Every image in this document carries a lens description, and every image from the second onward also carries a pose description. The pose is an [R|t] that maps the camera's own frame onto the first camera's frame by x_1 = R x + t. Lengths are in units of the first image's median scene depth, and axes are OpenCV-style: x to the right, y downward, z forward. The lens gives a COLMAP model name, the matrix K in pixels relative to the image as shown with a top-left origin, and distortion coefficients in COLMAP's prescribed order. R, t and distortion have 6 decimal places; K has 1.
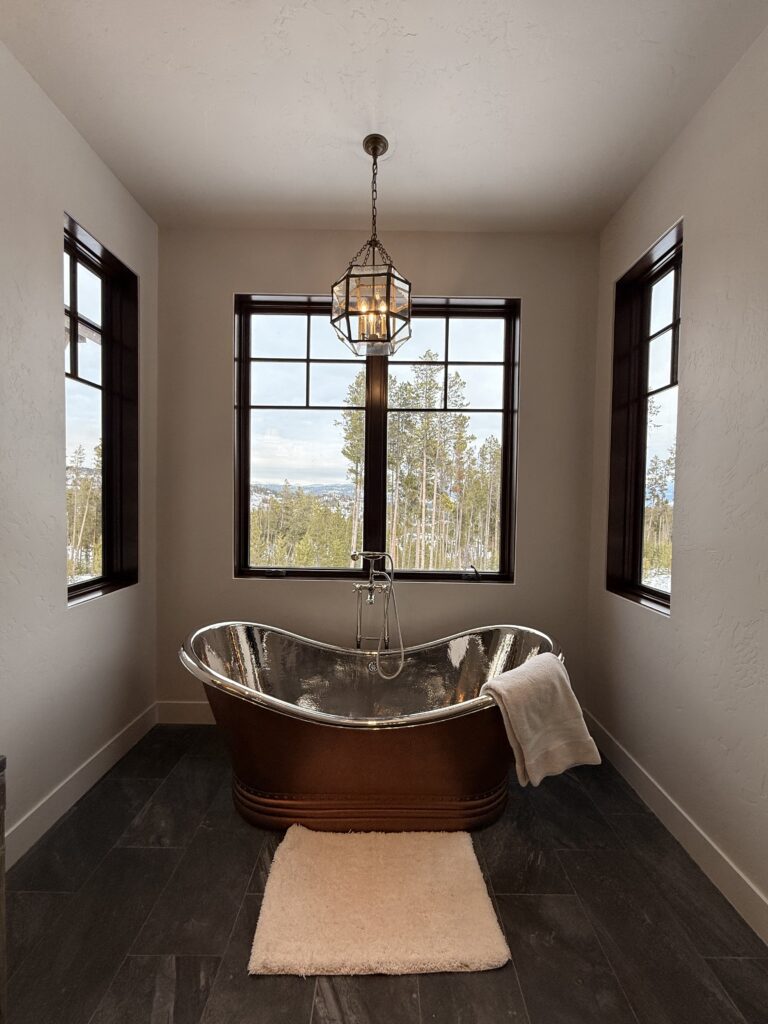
lens RADIAL K [[415.4, 0, 380.4], [0, 415.4, 515.1], [0, 0, 1]] dist [-0.001515, 0.000214]
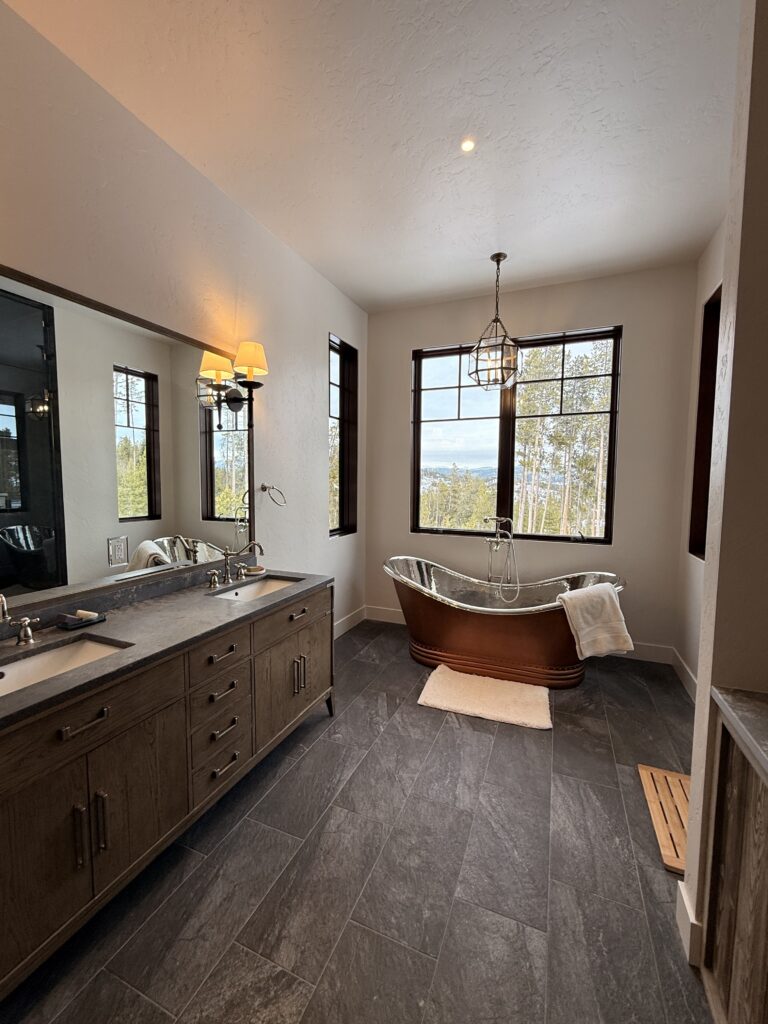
lens RADIAL K [[415.4, 0, 383.9], [0, 415.4, 513.9], [0, 0, 1]] dist [-0.001515, 0.000214]
pose [[0.924452, 0.020017, -0.380772, 0.172375], [-0.005733, 0.999238, 0.038610, 0.020983], [0.381255, -0.033510, 0.923862, -0.549405]]
